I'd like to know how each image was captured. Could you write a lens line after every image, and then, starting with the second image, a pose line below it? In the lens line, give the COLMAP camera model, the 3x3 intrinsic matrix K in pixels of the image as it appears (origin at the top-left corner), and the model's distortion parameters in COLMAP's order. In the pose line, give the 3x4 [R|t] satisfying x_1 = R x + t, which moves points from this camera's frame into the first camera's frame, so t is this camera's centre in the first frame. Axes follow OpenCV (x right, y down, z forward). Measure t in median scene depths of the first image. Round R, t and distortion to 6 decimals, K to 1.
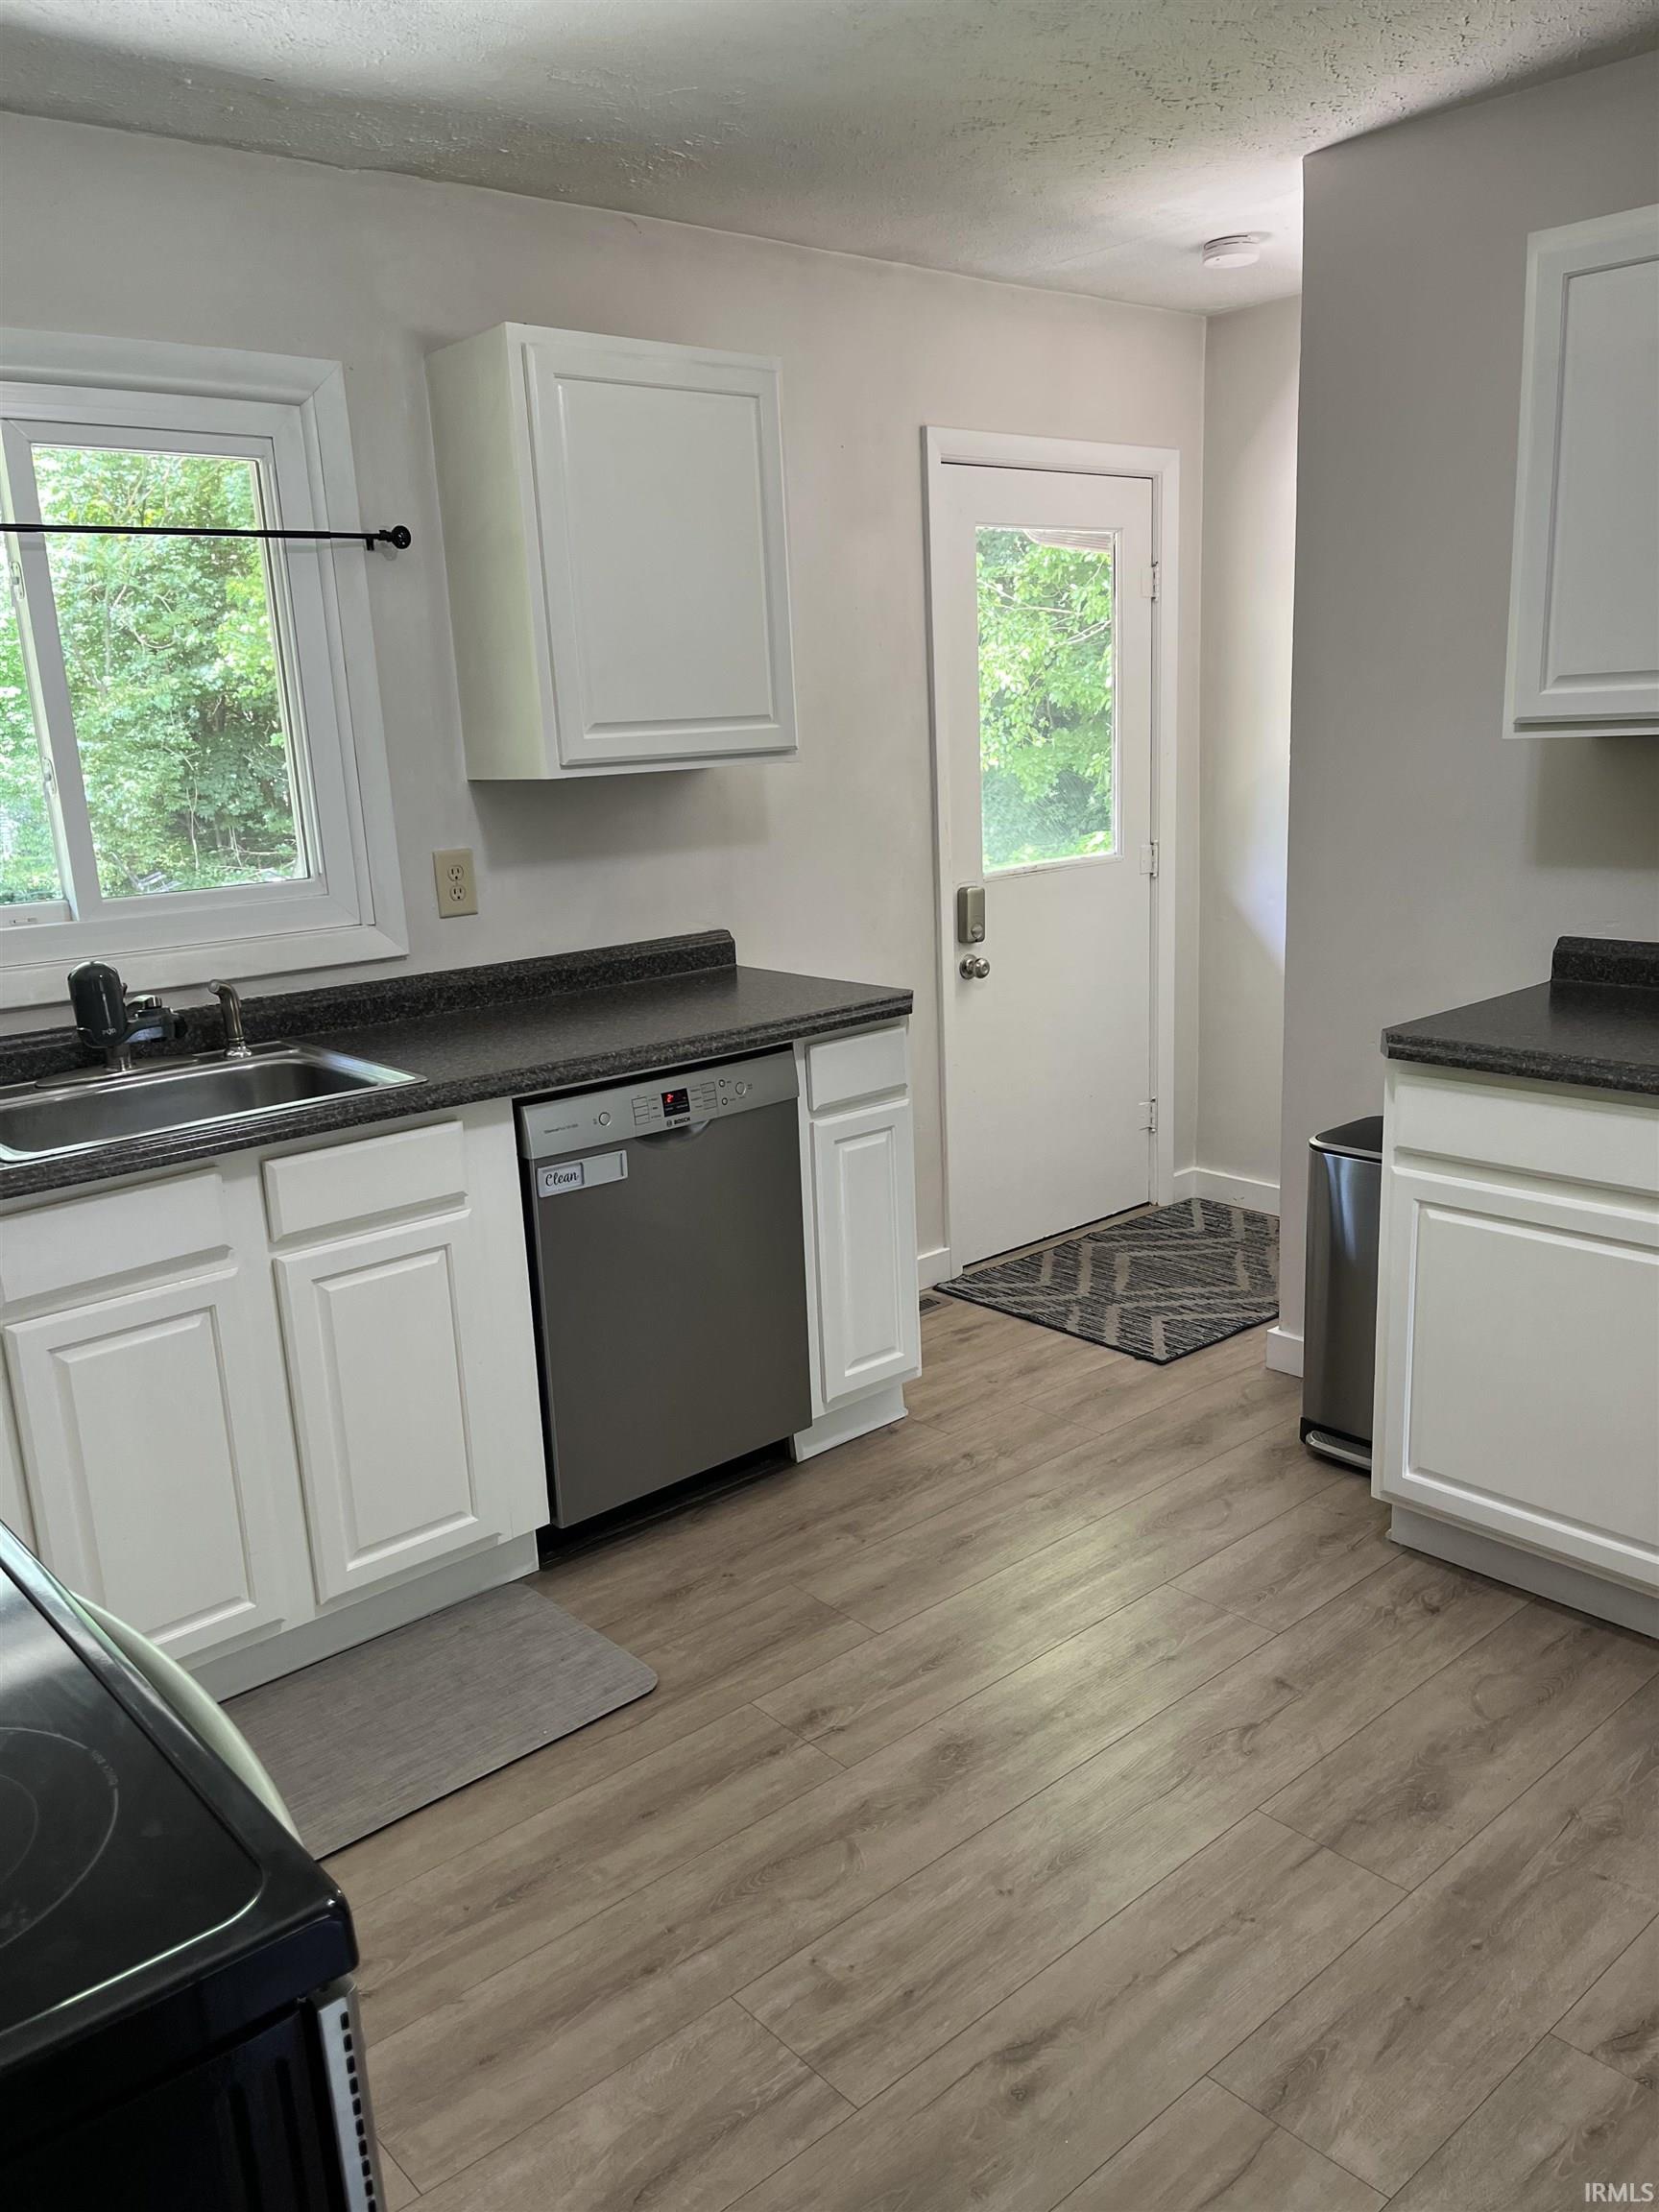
lens RADIAL K [[1668.7, 0, 803.3], [0, 1668.7, 1118.5], [0, 0, 1]] dist [0.083490, -0.102476]
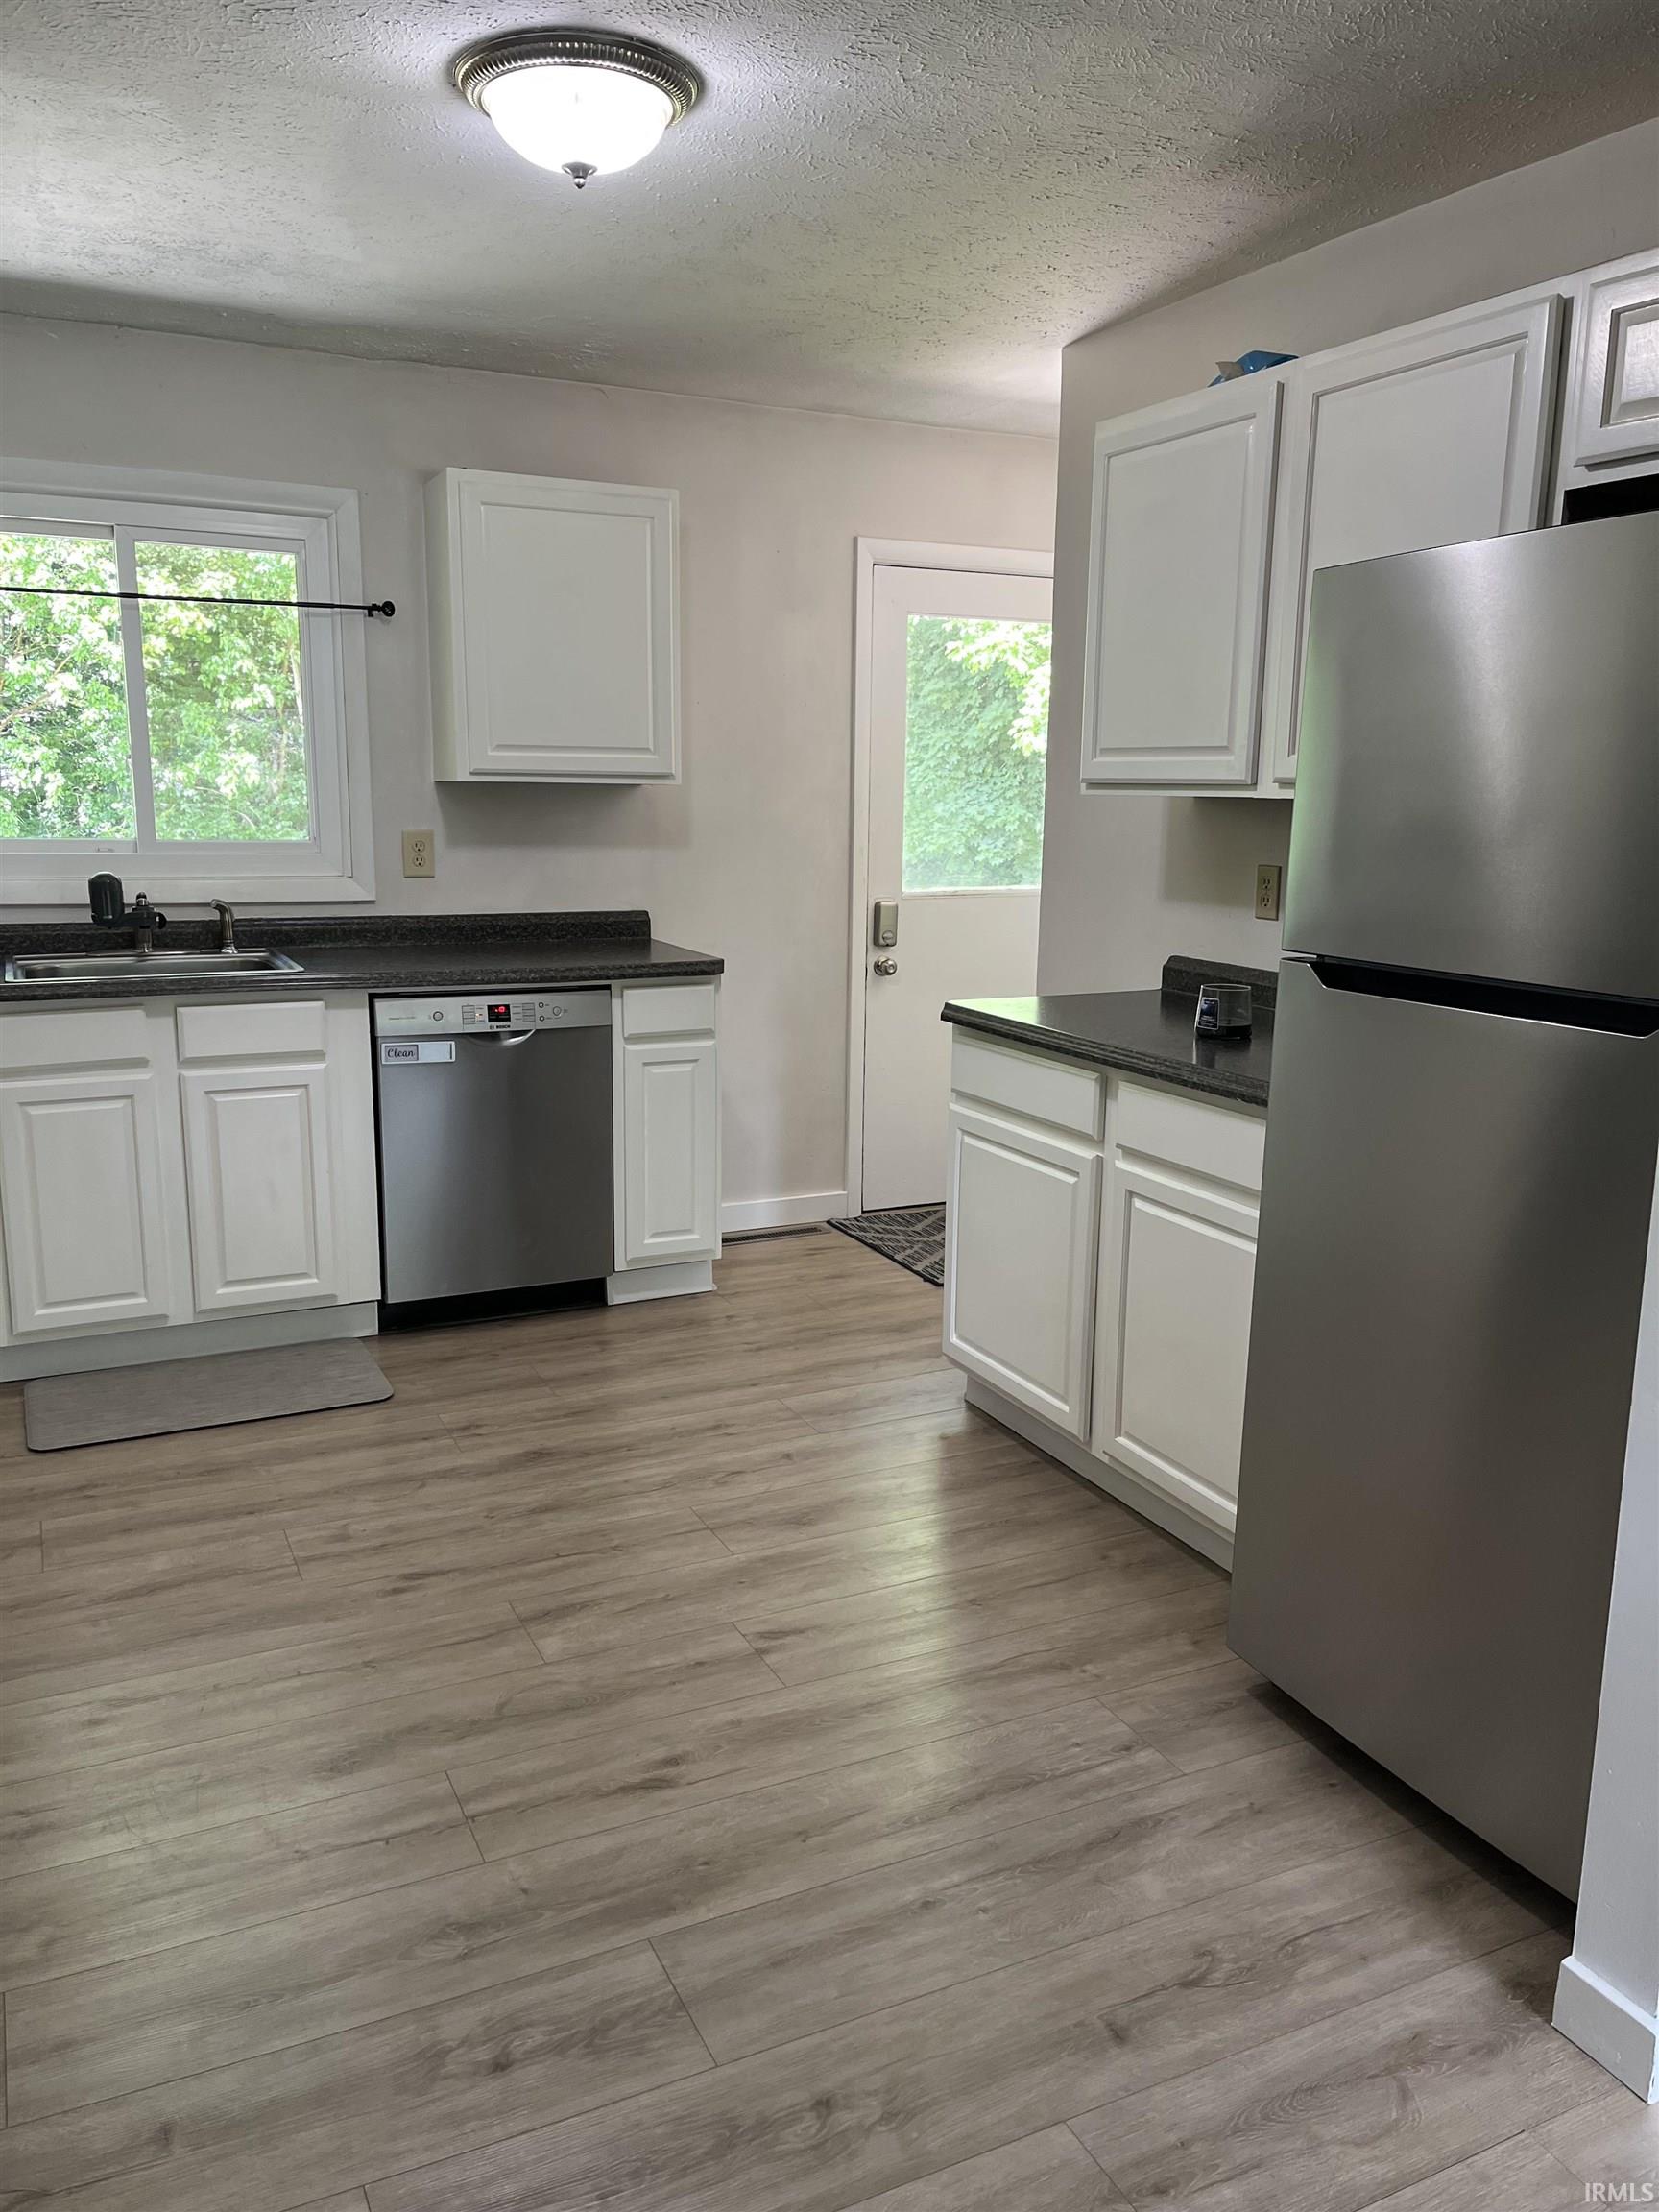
lens RADIAL K [[1674.1, 0, 830.0], [0, 1674.1, 1114.1], [0, 0, 1]] dist [0.080500, -0.096614]
pose [[0.963966, 0.109065, -0.242641, 0.538424], [-0.118040, 0.992749, -0.022717, 0.073091], [0.238404, 0.050540, 0.969850, -0.295042]]
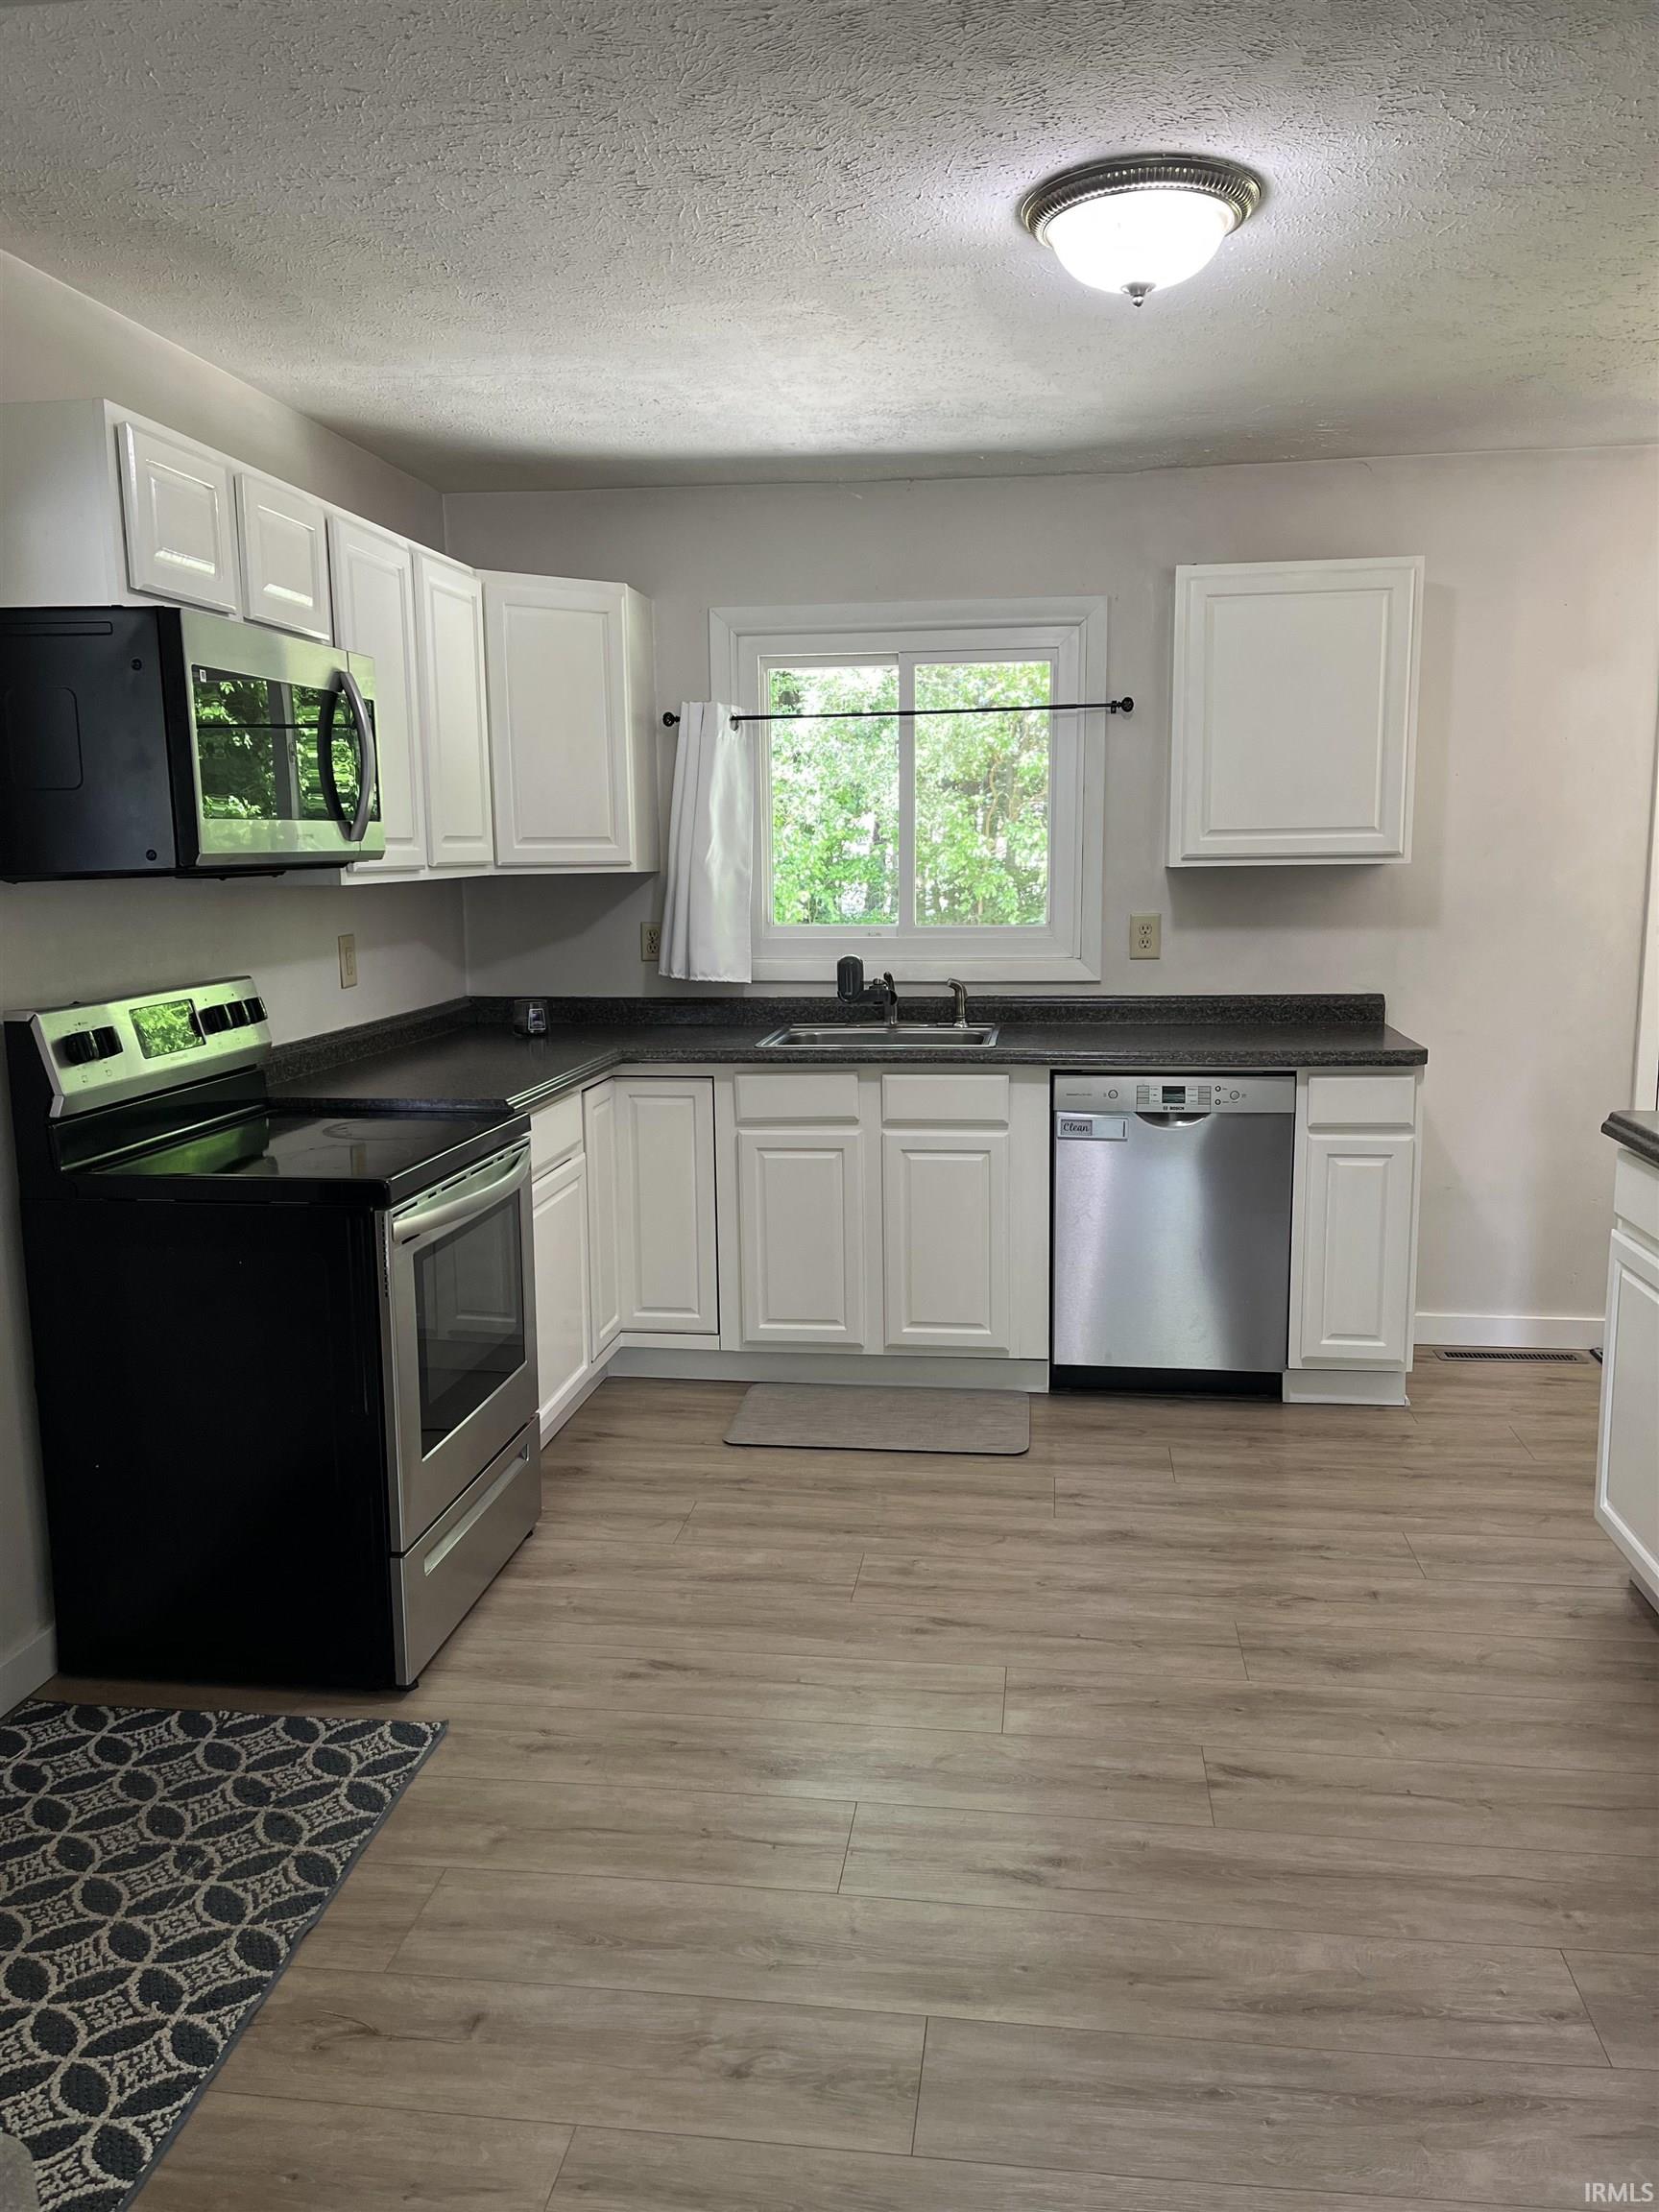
lens RADIAL K [[1674.1, 0, 830.0], [0, 1674.1, 1114.1], [0, 0, 1]] dist [0.080500, -0.096614]
pose [[0.660397, 0.156265, -0.734478, 0.774597], [-0.194538, 0.980318, 0.033652, 0.015354], [0.725280, 0.120660, 0.677798, -0.175501]]
